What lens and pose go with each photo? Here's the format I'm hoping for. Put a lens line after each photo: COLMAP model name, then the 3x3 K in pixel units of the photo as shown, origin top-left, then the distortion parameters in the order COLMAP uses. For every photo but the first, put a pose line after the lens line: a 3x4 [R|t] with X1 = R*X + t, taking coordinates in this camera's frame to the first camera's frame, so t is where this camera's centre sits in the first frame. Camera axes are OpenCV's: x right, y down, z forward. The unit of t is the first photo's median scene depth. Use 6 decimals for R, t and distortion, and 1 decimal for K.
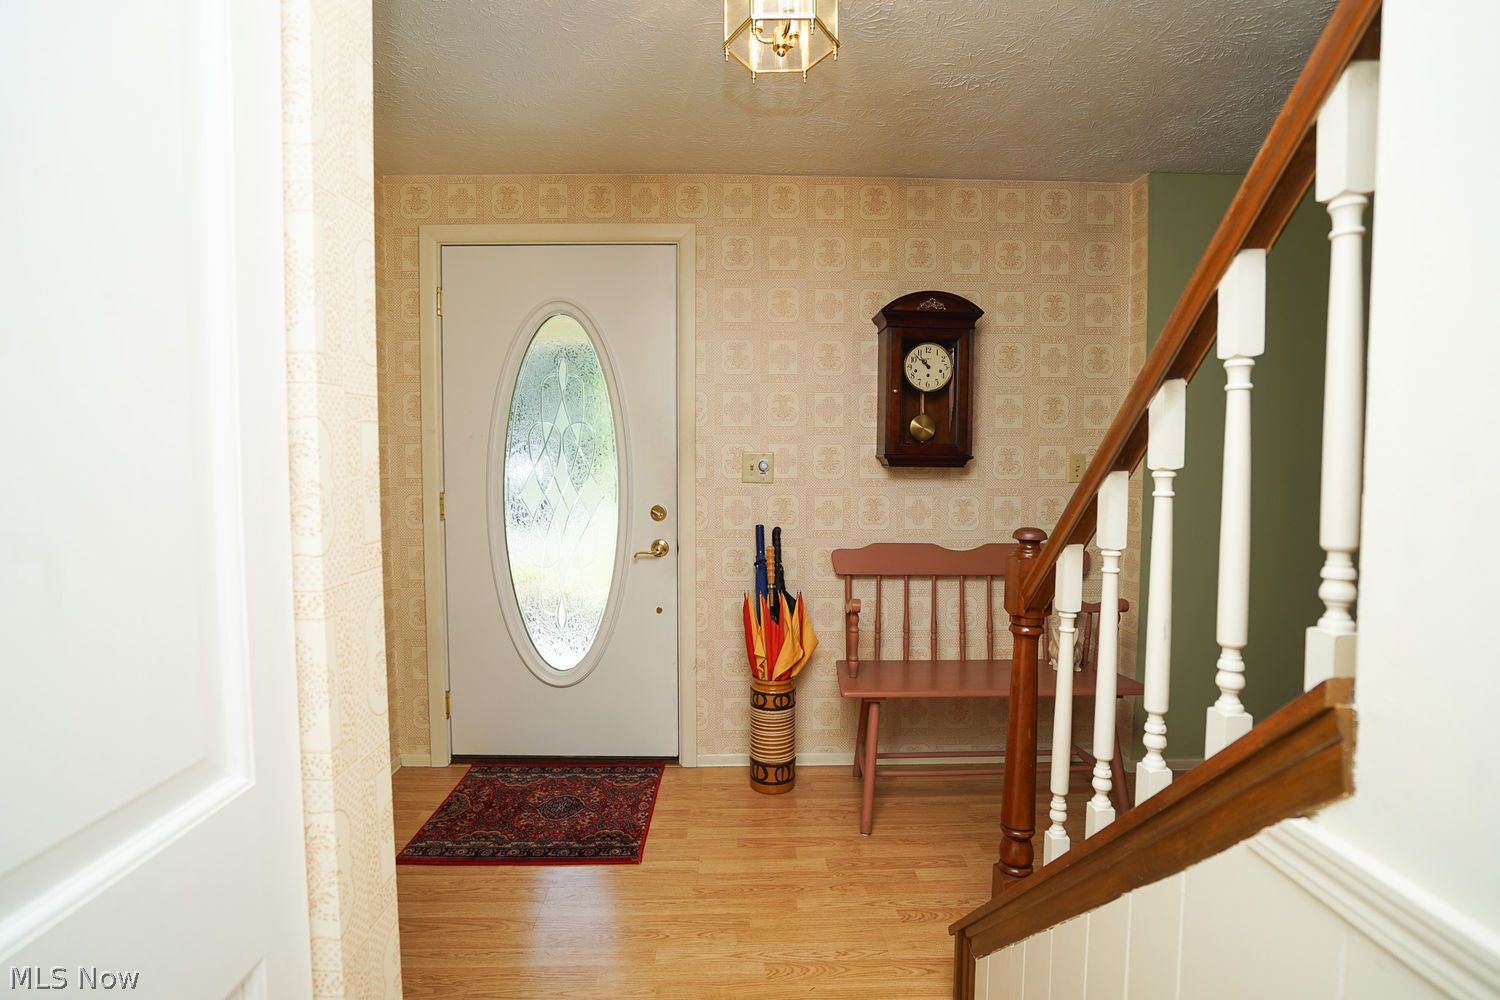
lens RADIAL K [[678.5, 0, 750.0], [0, 678.5, 500.0], [0, 0, 1]] dist [-0.000169, 0.000198]
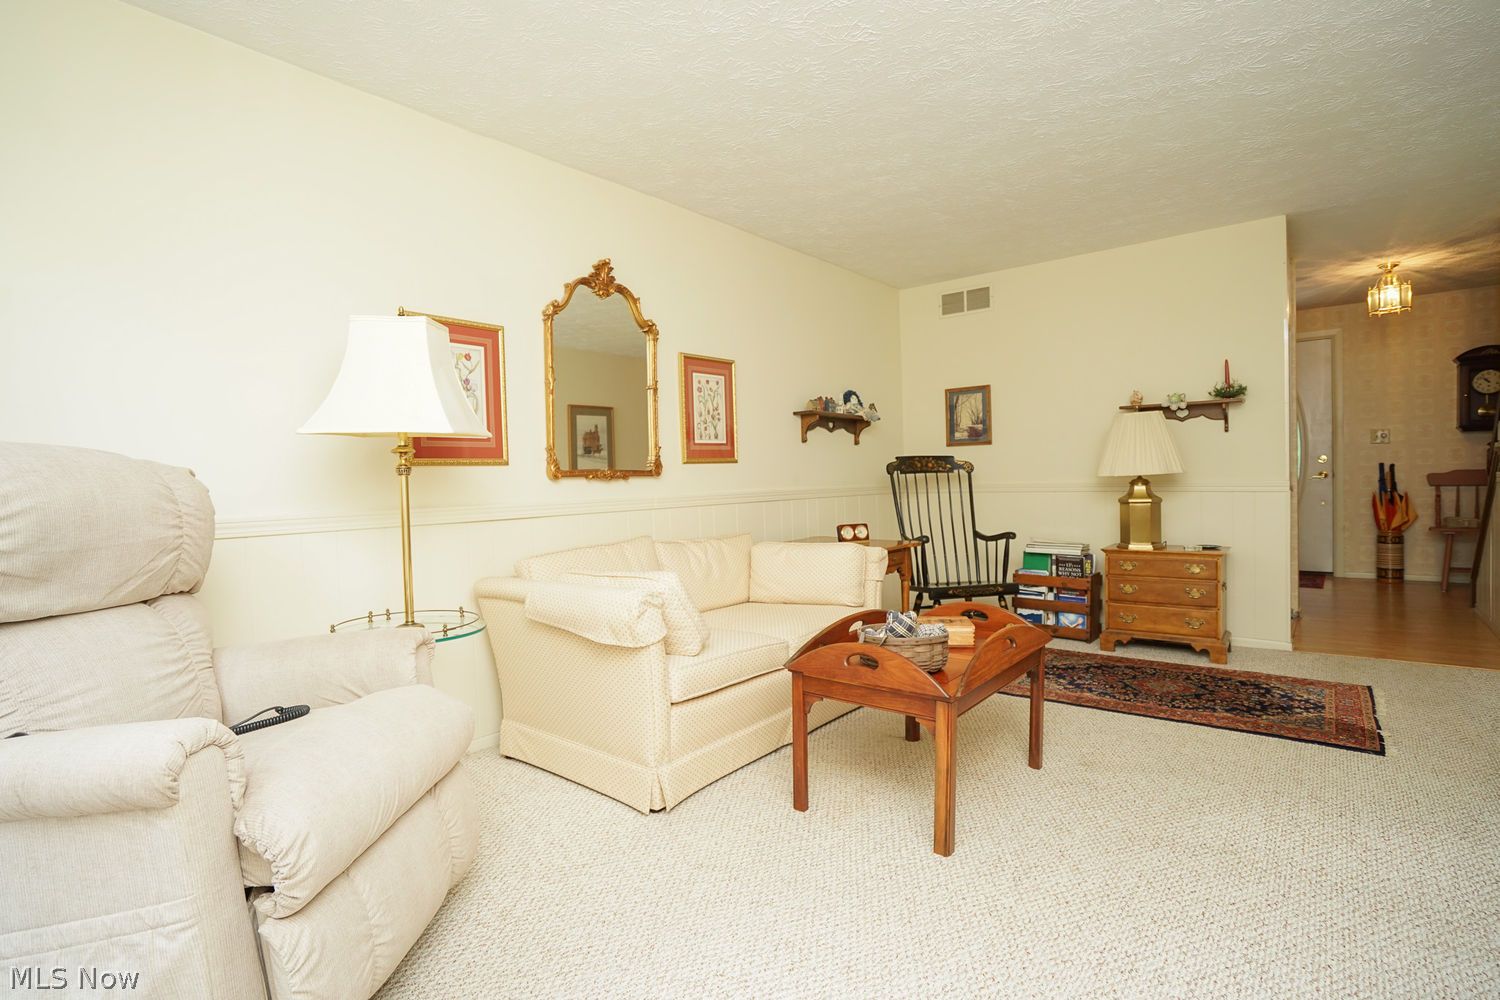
lens RADIAL K [[774.1, 0, 750.0], [0, 774.1, 500.0], [0, 0, 1]] dist [0.001488, 0.001698]
pose [[0.788085, -0.005686, -0.615540, -0.051374], [-0.008645, 0.999756, -0.020304, 0.223520], [0.615506, 0.021323, 0.787844, -2.178673]]
